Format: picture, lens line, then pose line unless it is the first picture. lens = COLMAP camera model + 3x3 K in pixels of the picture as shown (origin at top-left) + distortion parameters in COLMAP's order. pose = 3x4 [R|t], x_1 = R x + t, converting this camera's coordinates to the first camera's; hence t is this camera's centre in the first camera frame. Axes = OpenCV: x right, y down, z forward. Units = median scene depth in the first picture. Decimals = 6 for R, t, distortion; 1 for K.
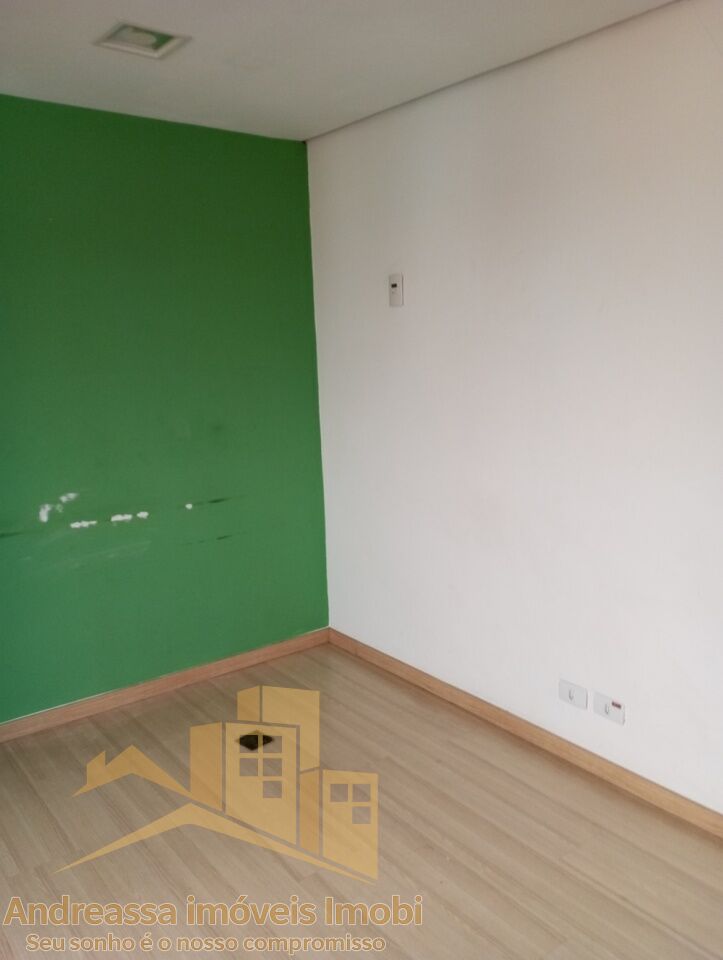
lens RADIAL K [[791.2, 0, 361.0], [0, 791.2, 478.7], [0, 0, 1]] dist [0.064771, -0.012807]
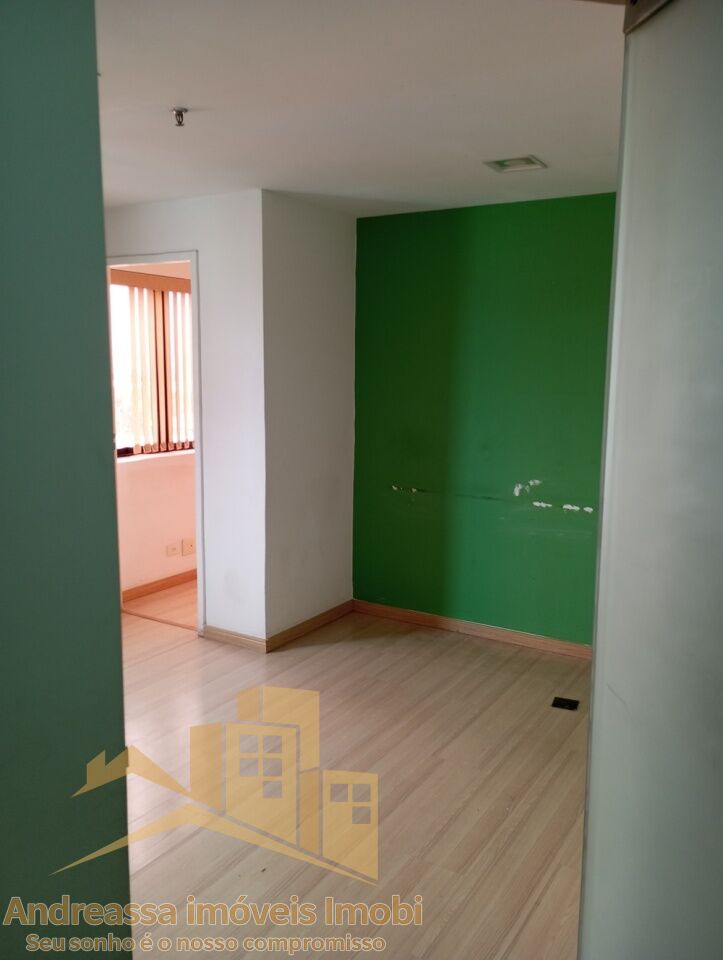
lens RADIAL K [[791.2, 0, 362.5], [0, 791.2, 482.8], [0, 0, 1]] dist [0.064771, -0.012807]
pose [[0.355822, 0.160834, -0.920610, 0.777094], [-0.183784, 0.977886, 0.099807, -0.057419], [0.916304, 0.133680, 0.377513, 0.218413]]
